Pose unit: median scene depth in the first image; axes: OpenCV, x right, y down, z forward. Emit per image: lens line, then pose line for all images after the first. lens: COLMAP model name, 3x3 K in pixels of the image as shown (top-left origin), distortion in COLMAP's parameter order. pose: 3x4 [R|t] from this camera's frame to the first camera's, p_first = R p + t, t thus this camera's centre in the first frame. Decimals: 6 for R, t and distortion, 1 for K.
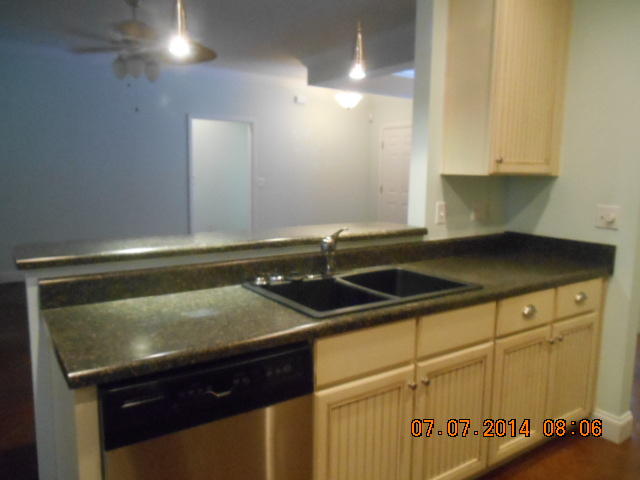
lens RADIAL K [[492.5, 0, 320.0], [0, 492.5, 240.0], [0, 0, 1]] dist [0.000808, 0.004193]
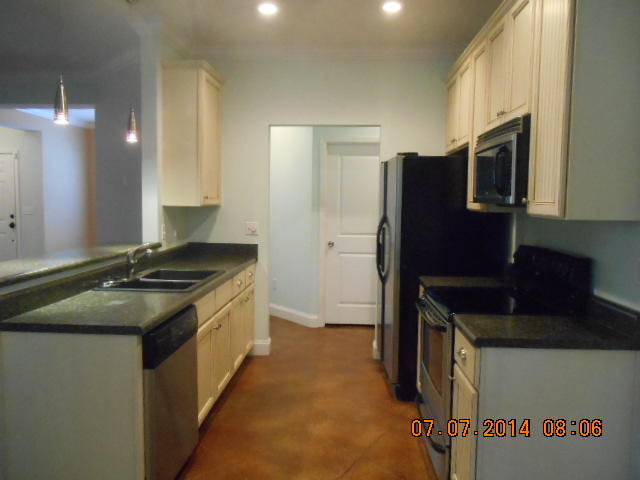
lens RADIAL K [[492.5, 0, 320.0], [0, 492.5, 240.0], [0, 0, 1]] dist [0.000808, 0.004193]
pose [[0.609932, -0.069857, 0.789369, -0.662561], [0.107950, 0.994146, 0.004568, 0.012418], [-0.785067, 0.082426, 0.613903, -0.271088]]
